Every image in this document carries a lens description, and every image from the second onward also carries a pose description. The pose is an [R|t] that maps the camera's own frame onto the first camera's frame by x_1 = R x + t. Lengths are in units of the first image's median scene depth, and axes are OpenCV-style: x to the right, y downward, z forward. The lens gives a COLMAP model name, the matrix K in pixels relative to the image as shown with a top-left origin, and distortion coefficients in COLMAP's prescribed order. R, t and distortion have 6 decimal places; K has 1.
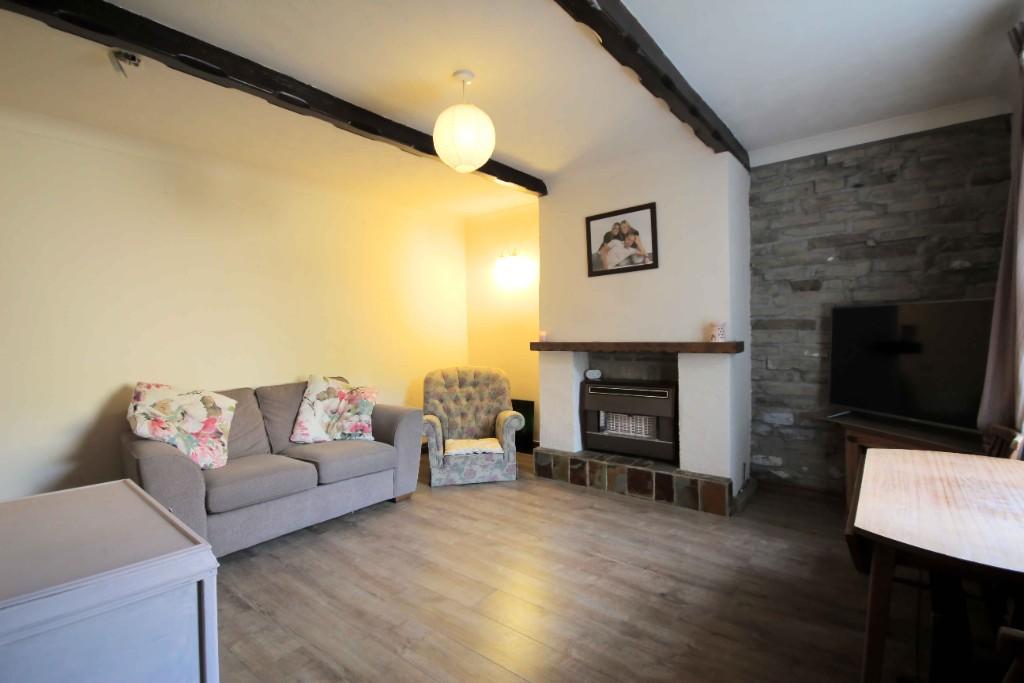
lens RADIAL K [[466.7, 0, 512.0], [0, 466.7, 341.5], [0, 0, 1]] dist [-0.001219, -0.000276]
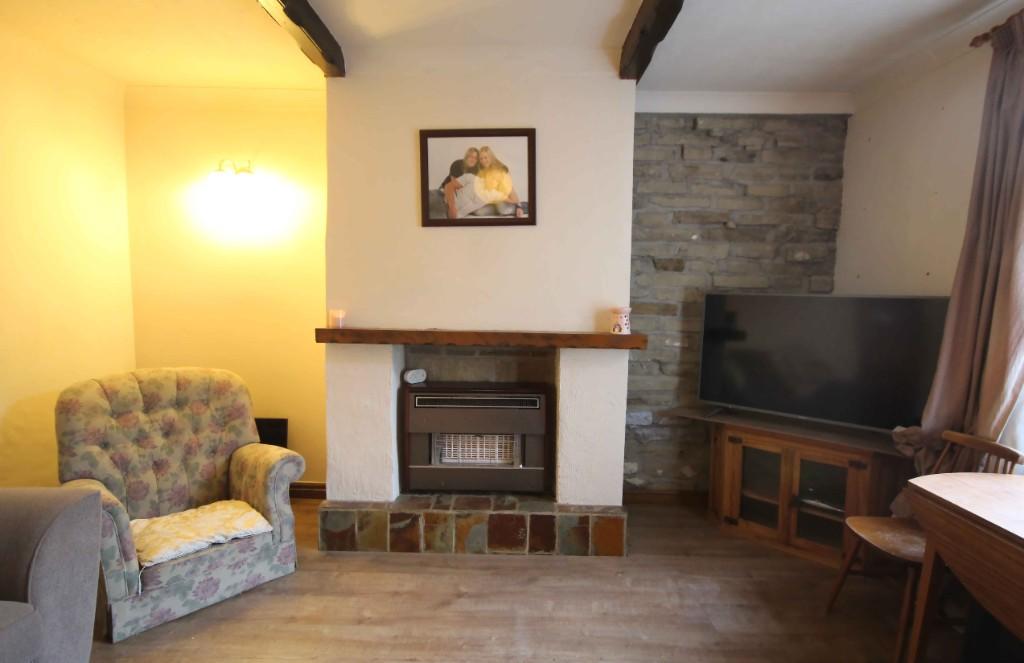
lens RADIAL K [[518.1, 0, 512.0], [0, 518.1, 331.5], [0, 0, 1]] dist [0.003257, 0.000839]
pose [[0.786203, -0.014402, 0.617800, -0.185901], [-0.019385, 0.998662, 0.047949, -0.033589], [-0.617664, -0.049674, 0.784872, 0.383438]]
